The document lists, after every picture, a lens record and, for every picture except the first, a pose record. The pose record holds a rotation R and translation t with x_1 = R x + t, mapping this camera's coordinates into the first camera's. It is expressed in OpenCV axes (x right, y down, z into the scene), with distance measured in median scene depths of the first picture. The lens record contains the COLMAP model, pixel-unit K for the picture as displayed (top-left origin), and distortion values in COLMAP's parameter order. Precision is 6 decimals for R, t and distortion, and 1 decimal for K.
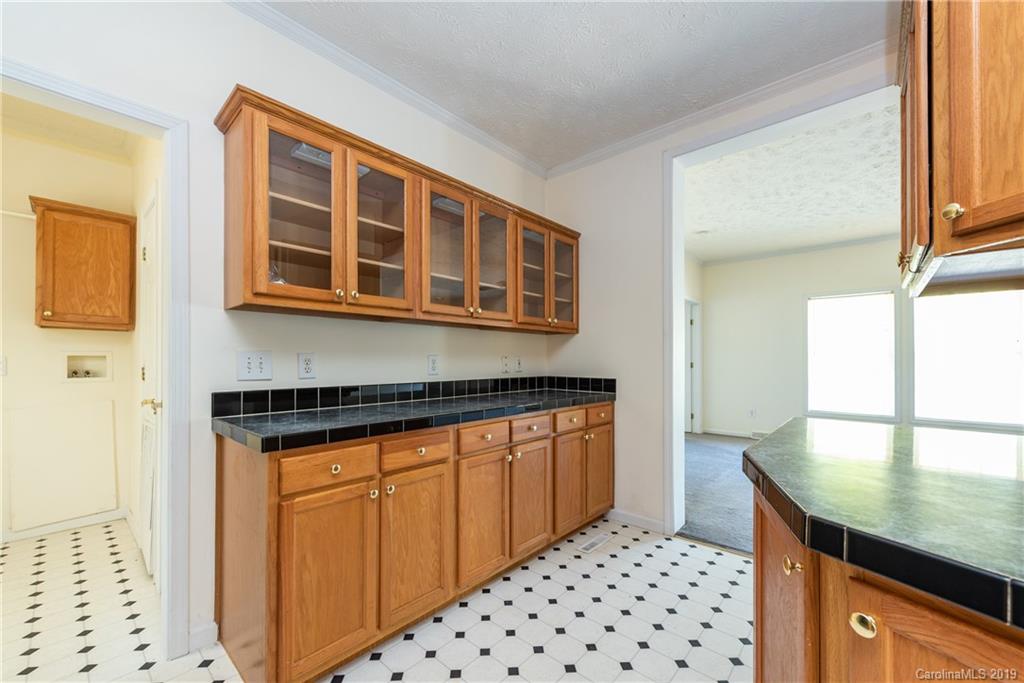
lens RADIAL K [[401.8, 0, 505.0], [0, 401.8, 357.4], [0, 0, 1]] dist [0.003499, -0.000756]
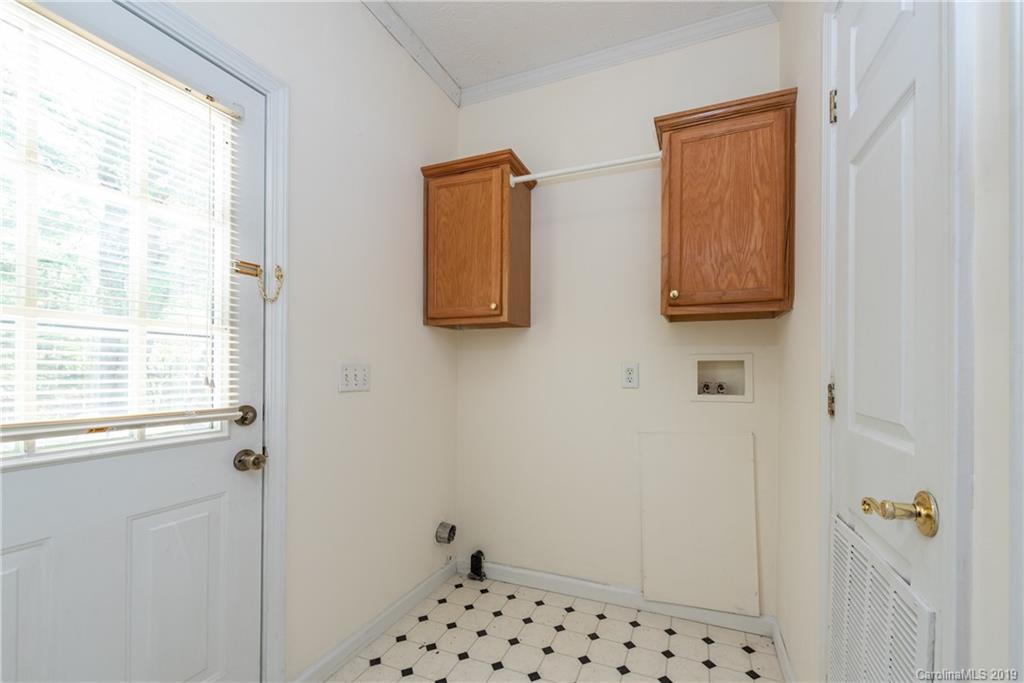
lens RADIAL K [[401.8, 0, 520.9], [0, 401.8, 370.9], [0, 0, 1]] dist [0.003499, -0.000756]
pose [[0.314266, 0.004703, -0.949323, -0.678261], [0.005069, 0.999965, 0.006632, 0.007813], [0.949321, -0.006896, 0.314231, 0.637007]]
